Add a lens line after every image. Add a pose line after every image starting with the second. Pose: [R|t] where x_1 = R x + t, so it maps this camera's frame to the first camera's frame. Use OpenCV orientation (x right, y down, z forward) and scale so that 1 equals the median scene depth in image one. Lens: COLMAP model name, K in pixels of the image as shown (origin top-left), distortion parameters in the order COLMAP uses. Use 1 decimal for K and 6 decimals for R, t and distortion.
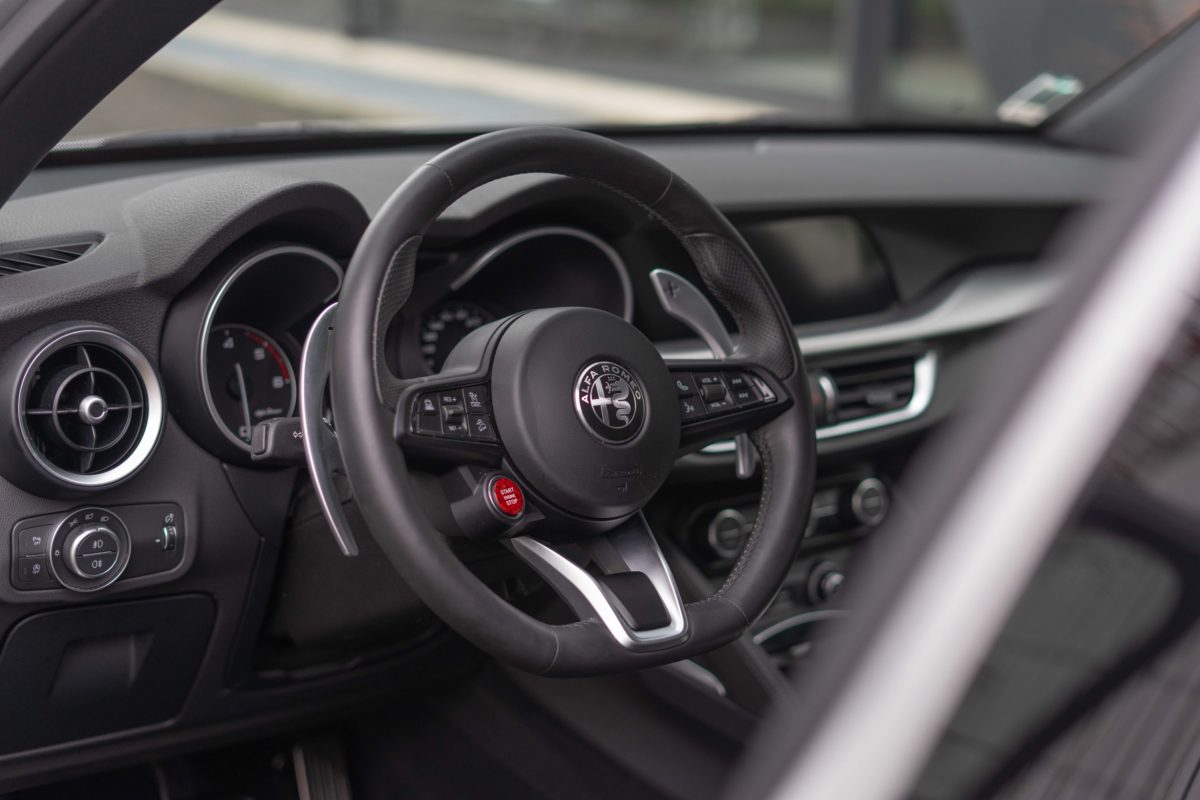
lens RADIAL K [[1843.6, 0, 600.0], [0, 1843.6, 400.0], [0, 0, 1]] dist [-0.020678, -0.082329]
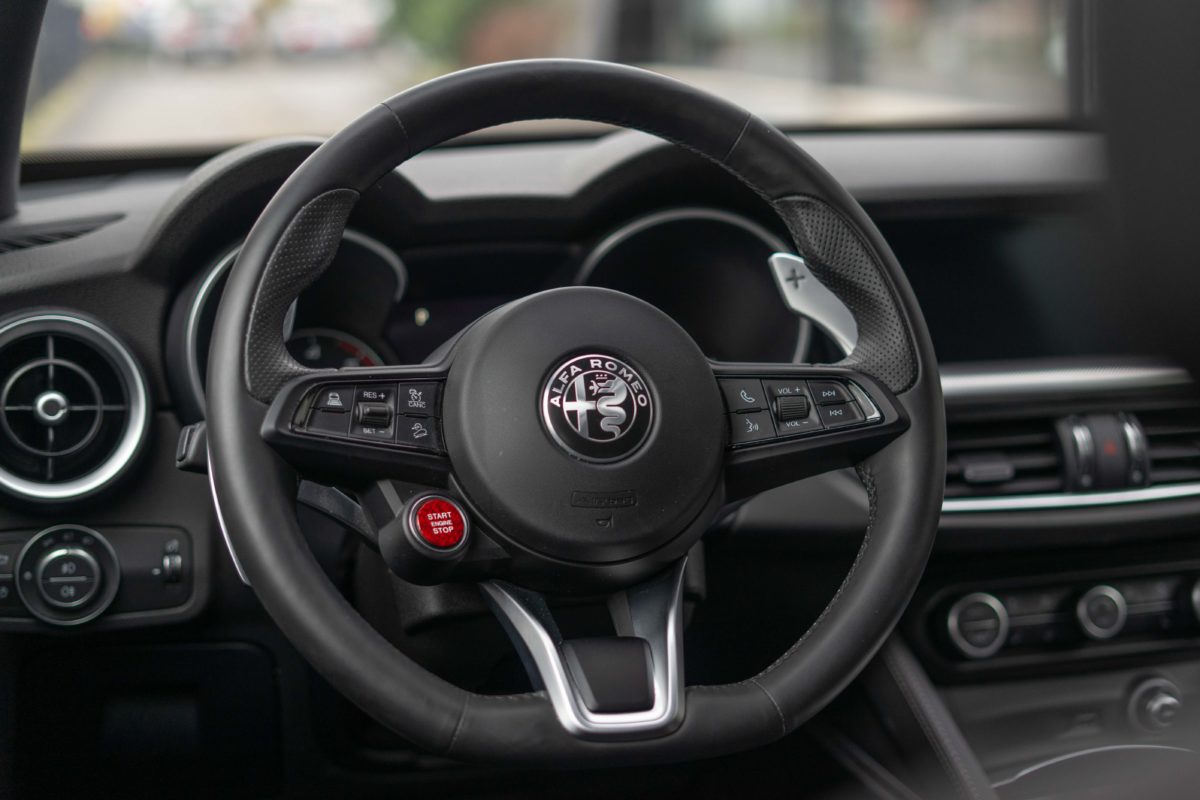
lens RADIAL K [[1955.2, 0, 600.0], [0, 1955.2, 400.0], [0, 0, 1]] dist [-0.000272, -0.022061]
pose [[0.913130, 0.012068, -0.407490, 0.329876], [-0.039261, 0.997519, -0.058436, 0.044433], [0.405774, 0.069358, 0.911338, 0.268448]]
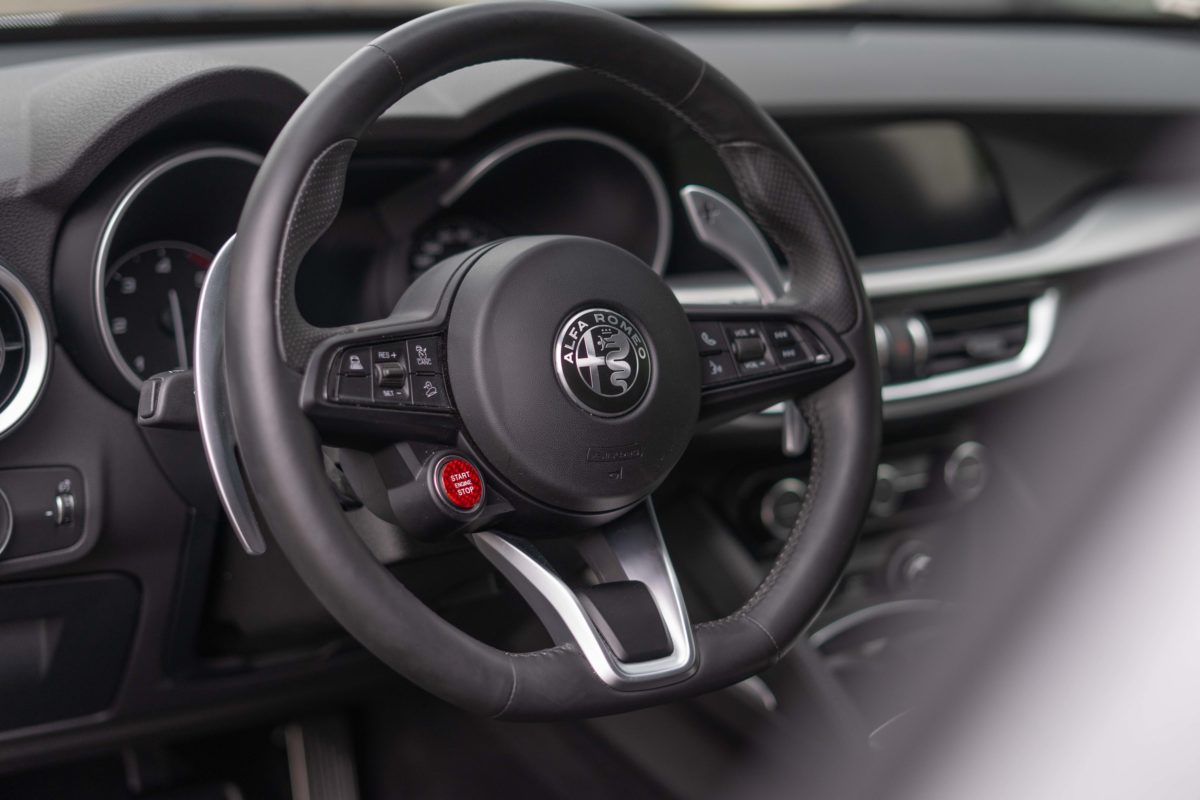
lens RADIAL K [[1843.6, 0, 600.0], [0, 1843.6, 400.0], [0, 0, 1]] dist [-0.020678, -0.082329]
pose [[0.996467, 0.031573, -0.077826, 0.063648], [-0.027255, 0.998063, 0.055926, -0.025714], [0.079441, -0.053607, 0.995397, 0.233873]]
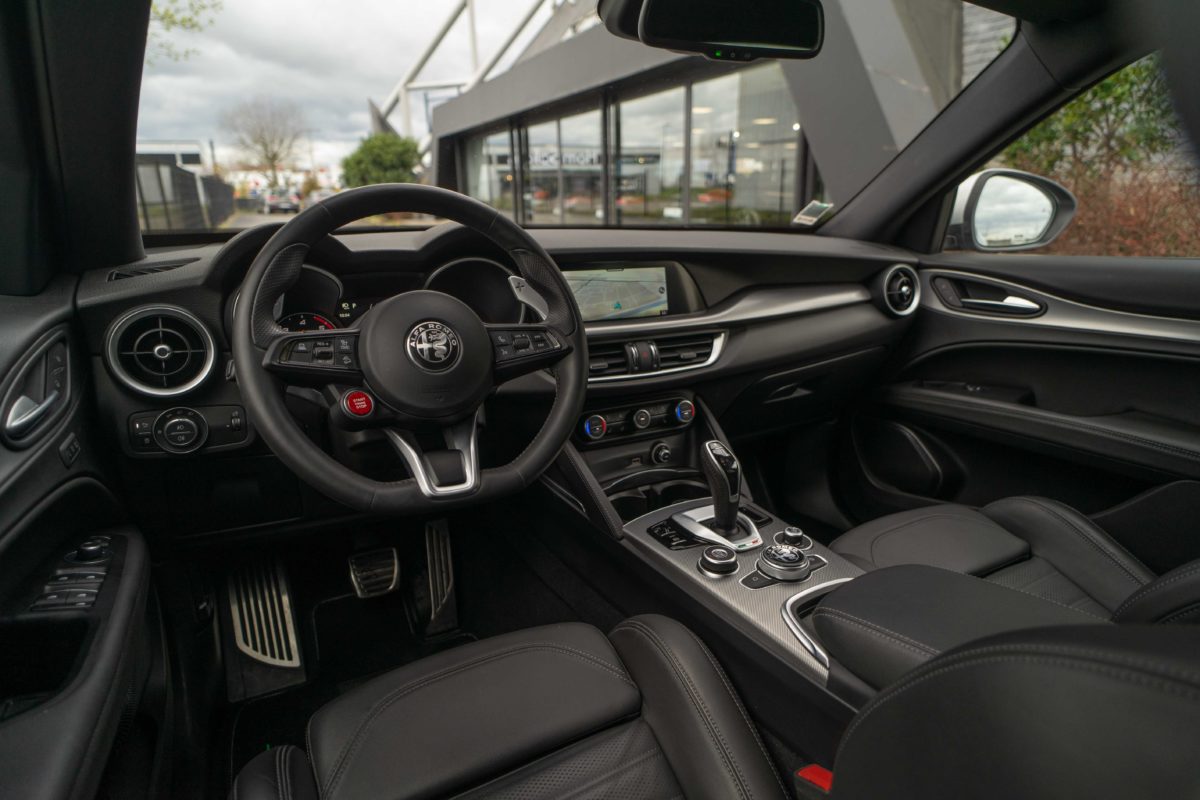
lens RADIAL K [[654.1, 0, 600.0], [0, 654.1, 400.0], [0, 0, 1]] dist [-0.001714, 0.000927]
pose [[0.983665, 0.009090, -0.179779, 0.254452], [-0.001932, 0.999200, 0.039947, 0.024954], [0.179998, -0.038947, 0.982896, 0.449177]]
